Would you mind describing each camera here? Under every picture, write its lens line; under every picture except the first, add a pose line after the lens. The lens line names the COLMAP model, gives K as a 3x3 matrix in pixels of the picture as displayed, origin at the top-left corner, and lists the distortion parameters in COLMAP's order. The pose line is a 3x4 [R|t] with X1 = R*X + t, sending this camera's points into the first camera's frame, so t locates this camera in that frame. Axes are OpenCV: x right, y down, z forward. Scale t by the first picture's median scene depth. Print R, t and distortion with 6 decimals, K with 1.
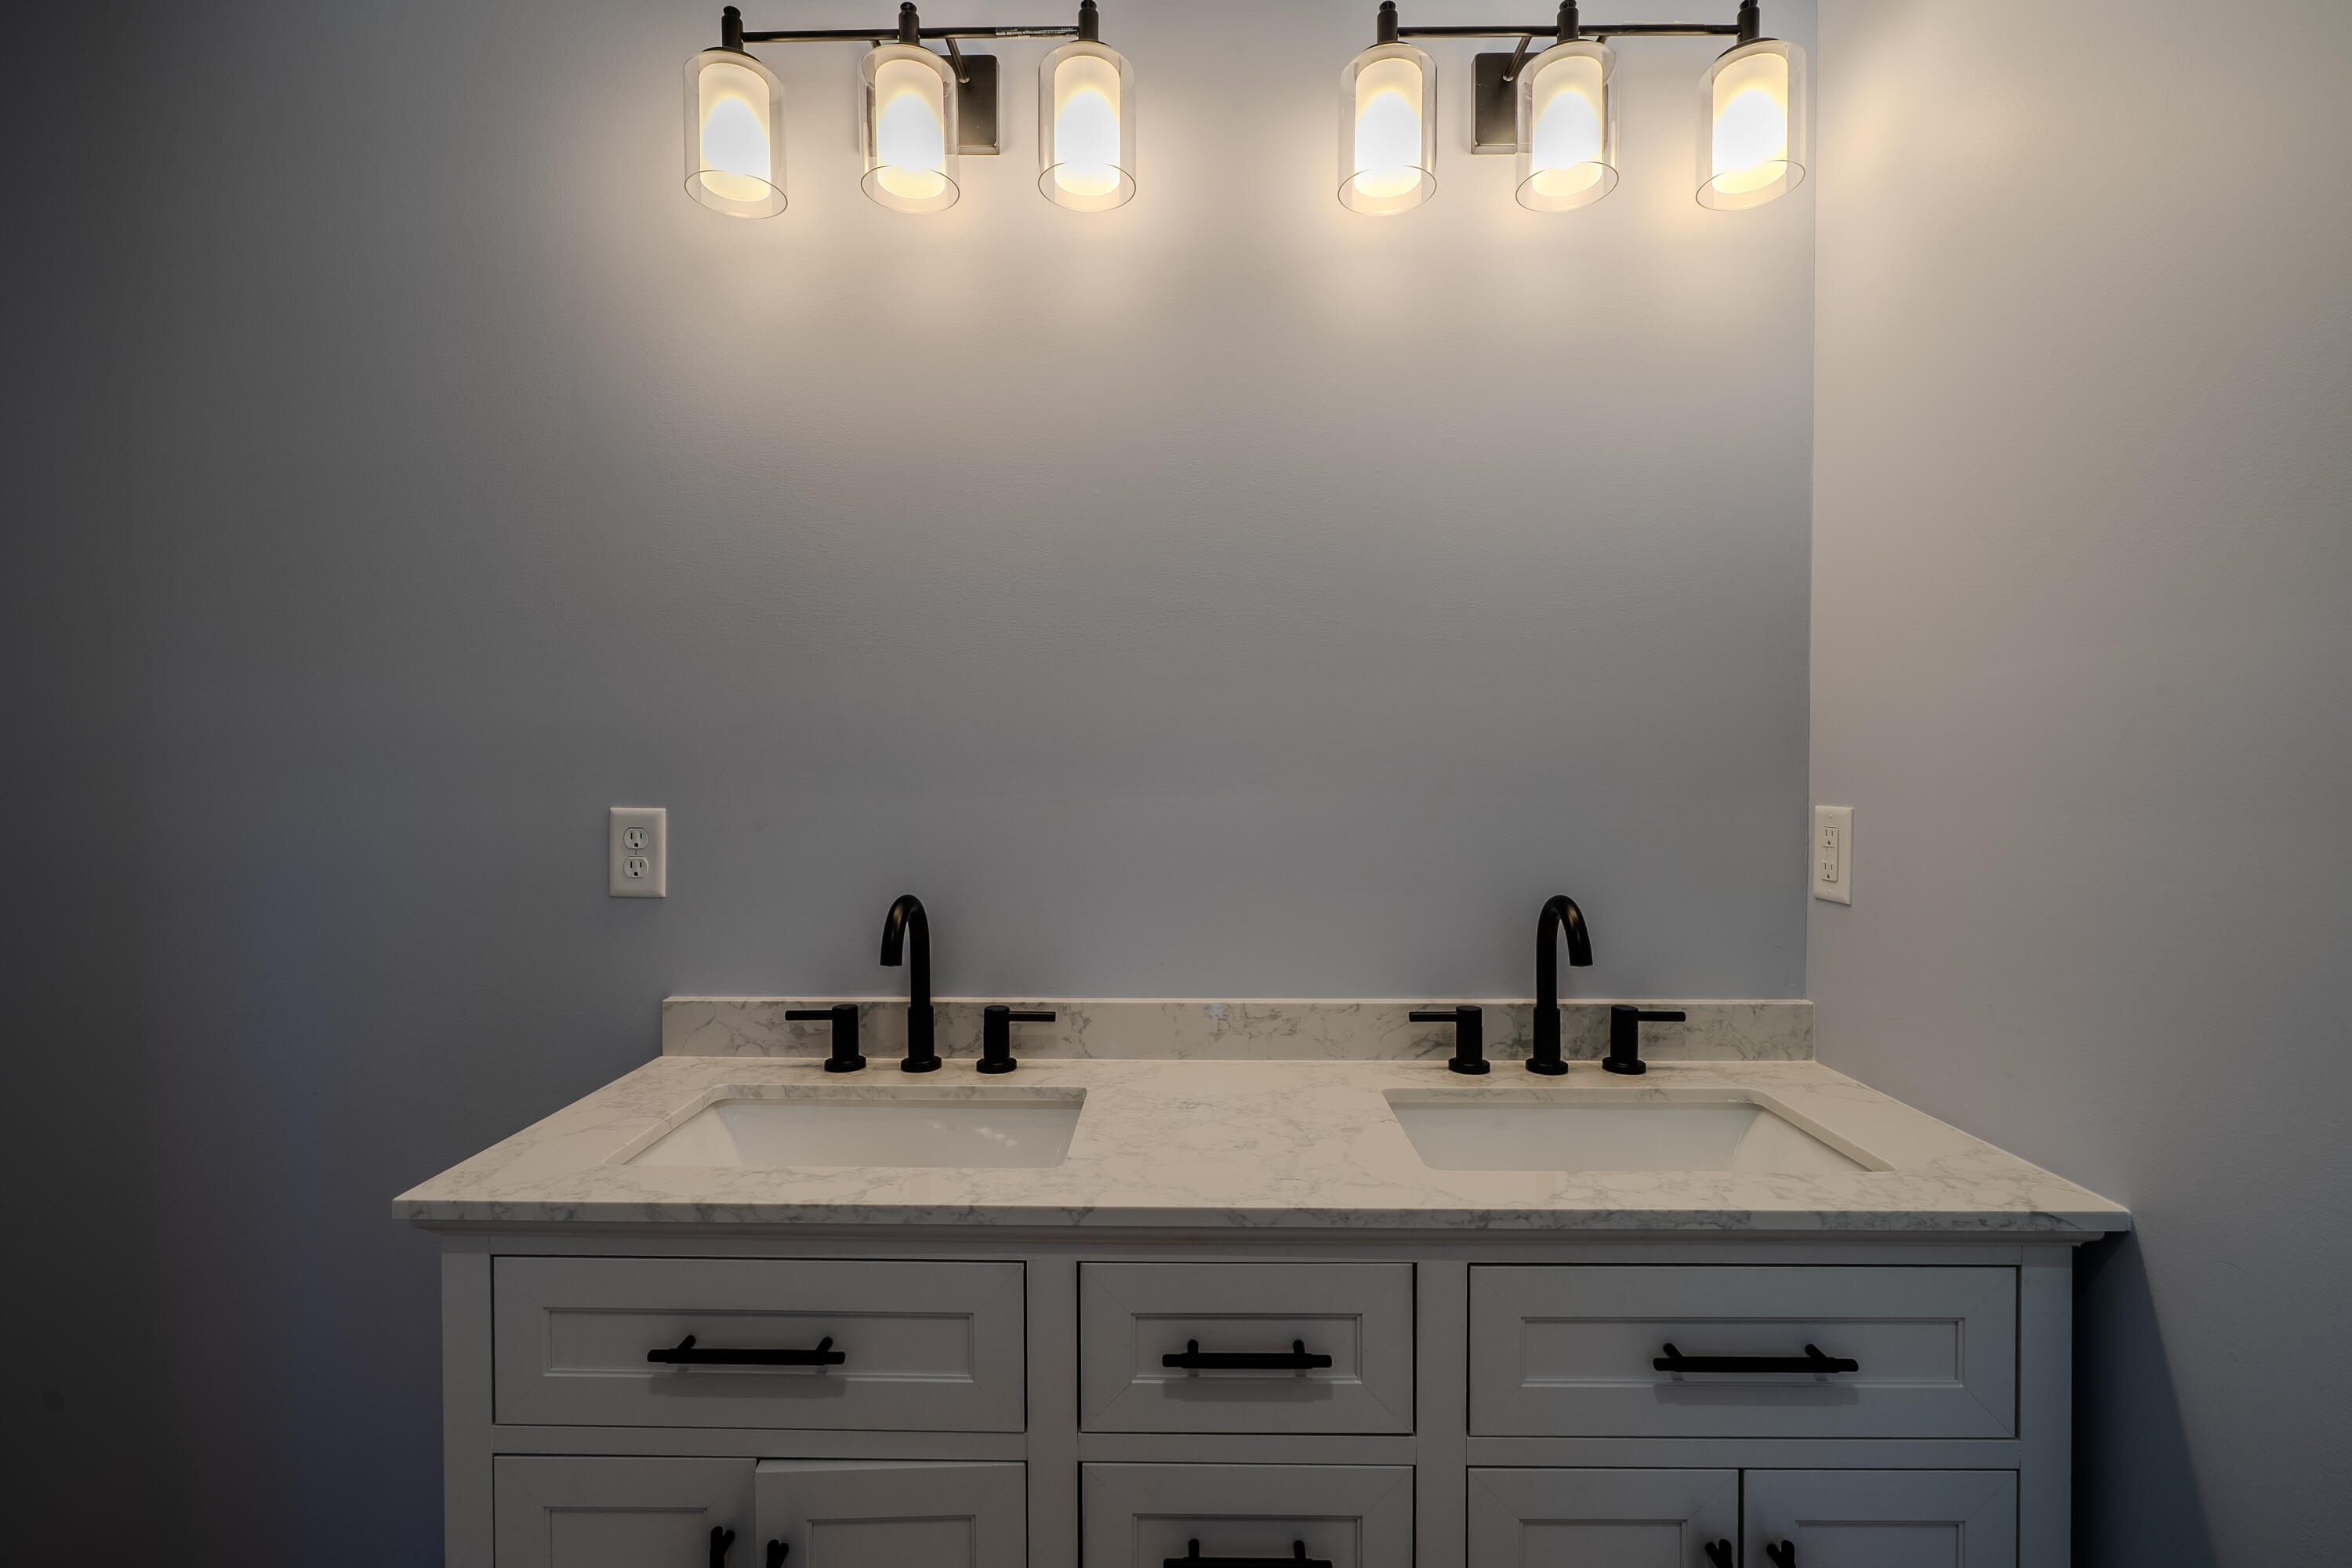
lens RADIAL K [[1006.6, 0, 1176.0], [0, 1006.6, 784.0], [0, 0, 1]] dist [-0.019908, 0.000308]
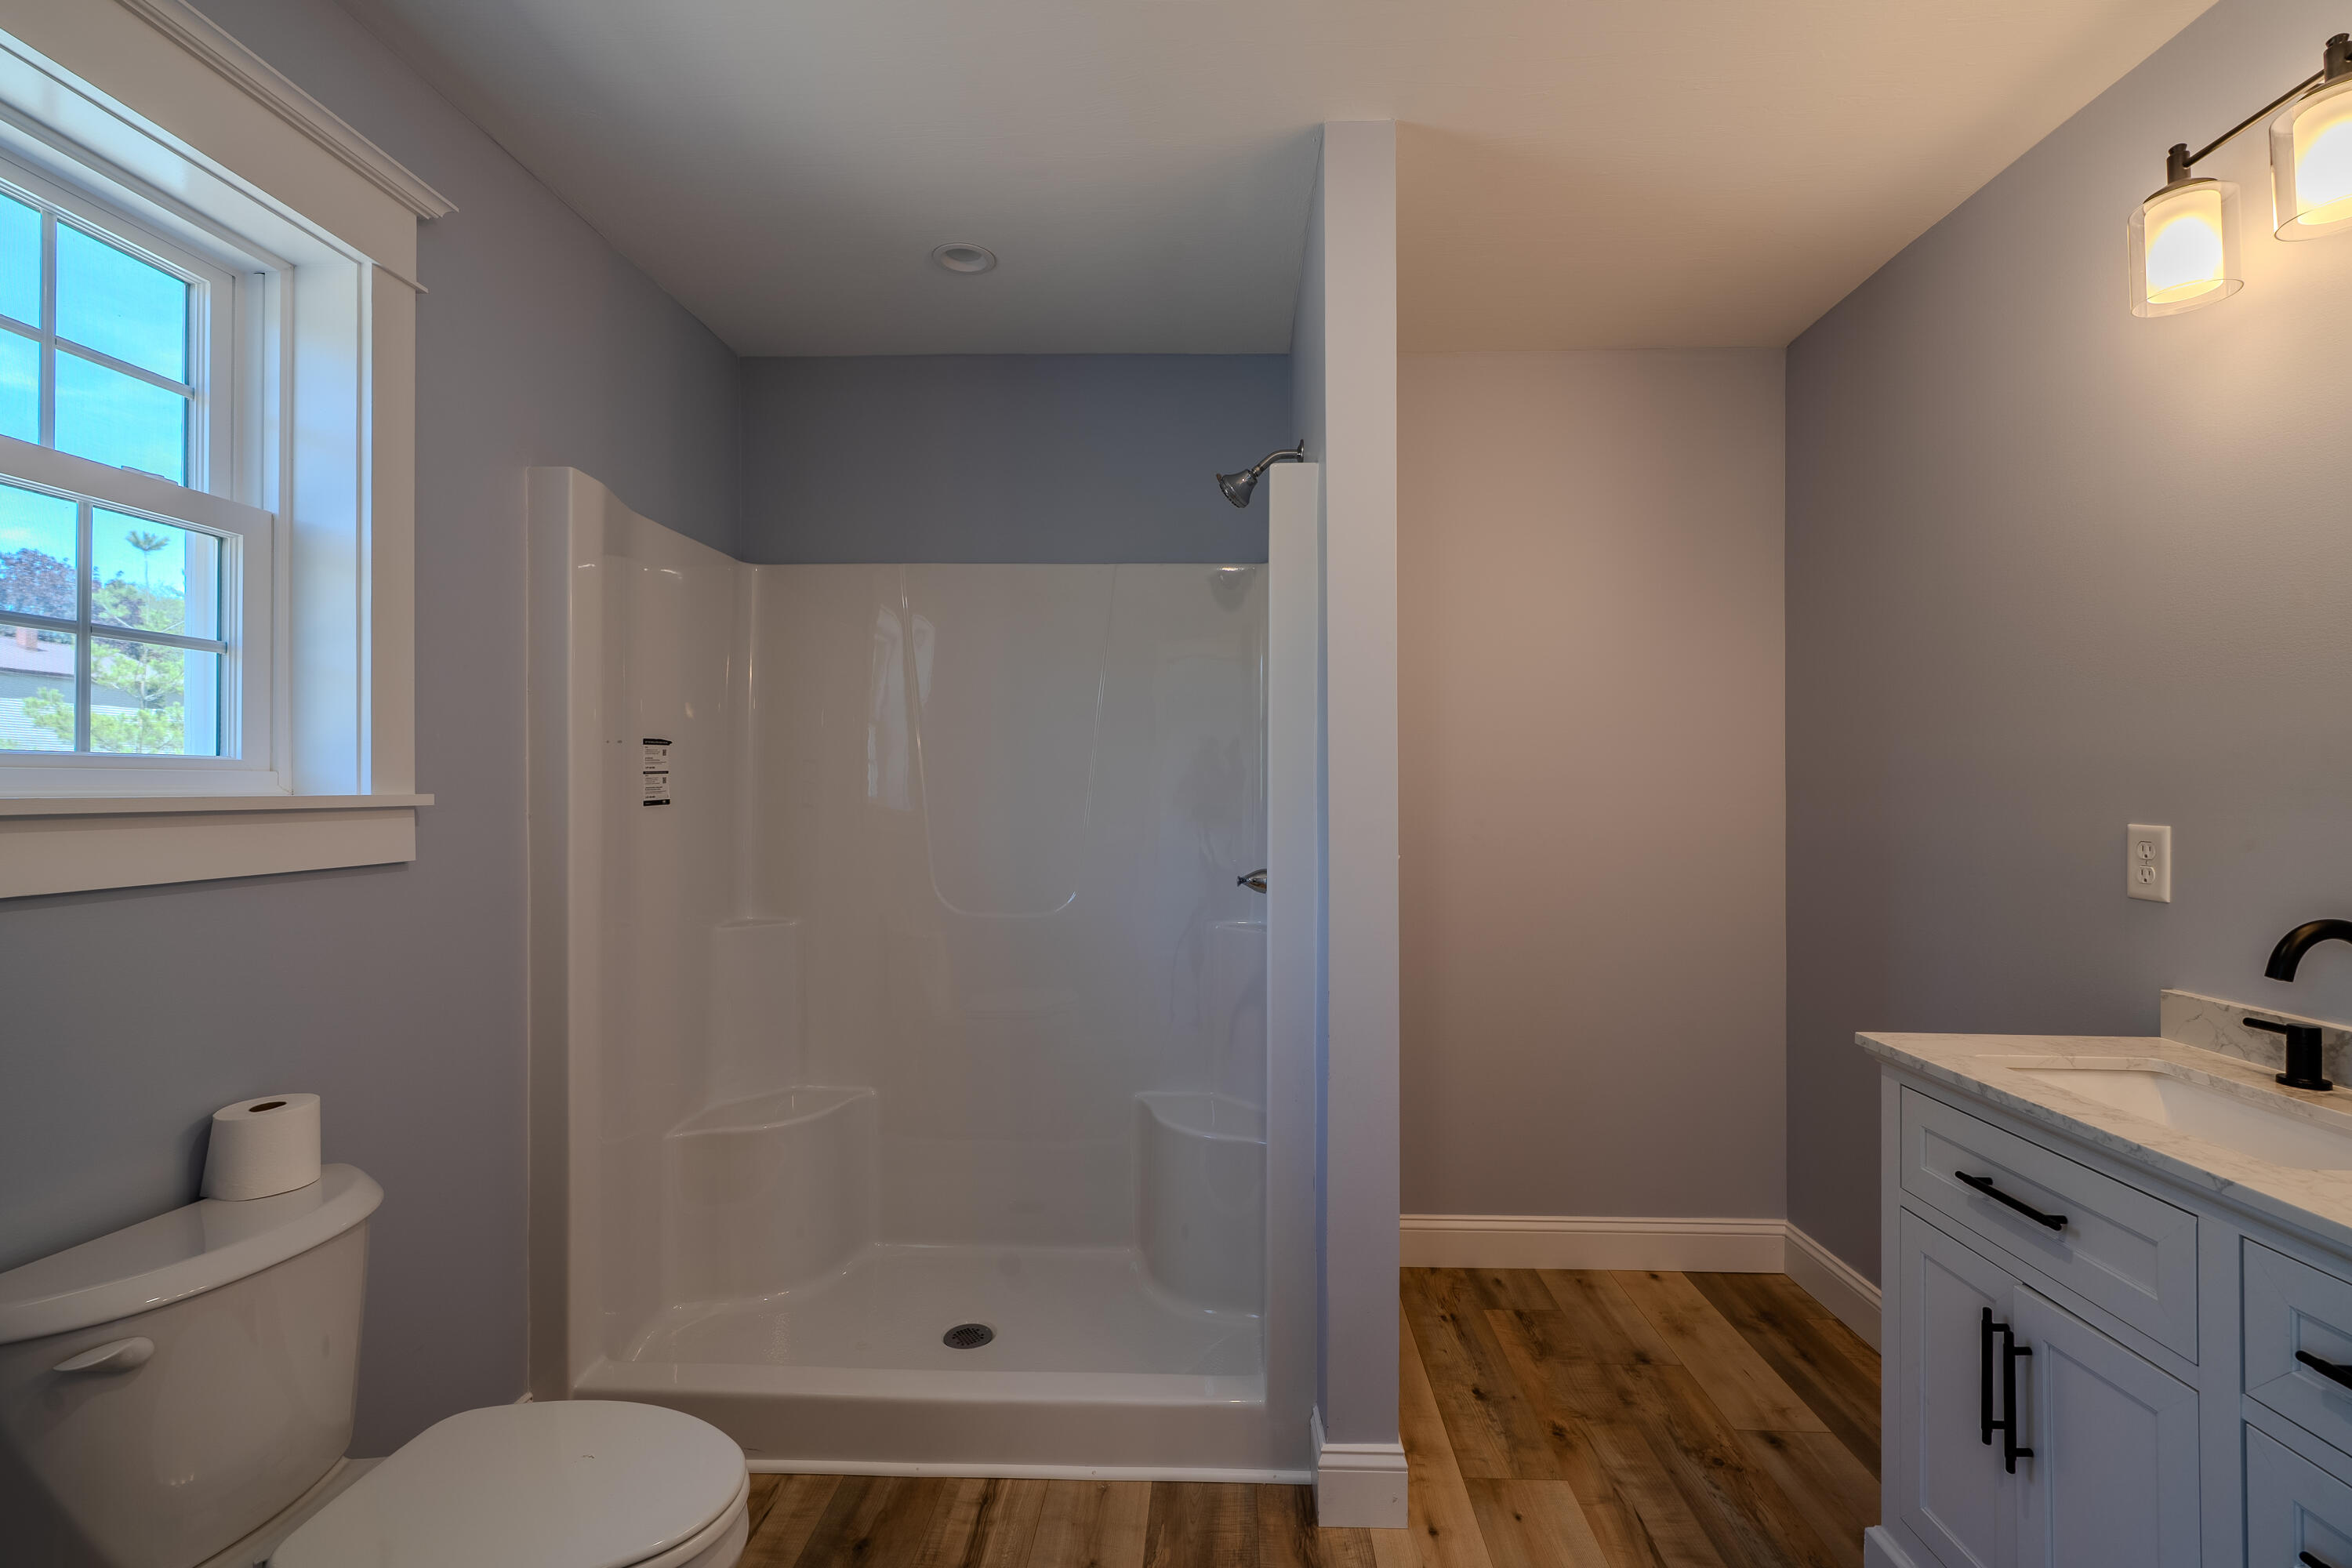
lens RADIAL K [[1053.0, 0, 1181.3], [0, 1053.0, 778.3], [0, 0, 1]] dist [-0.006008, 0.003164]
pose [[-0.050887, -0.014451, -0.998600, 1.136378], [-0.008657, 0.999864, -0.014029, -0.006273], [0.998667, 0.007931, -0.051005, -0.124563]]
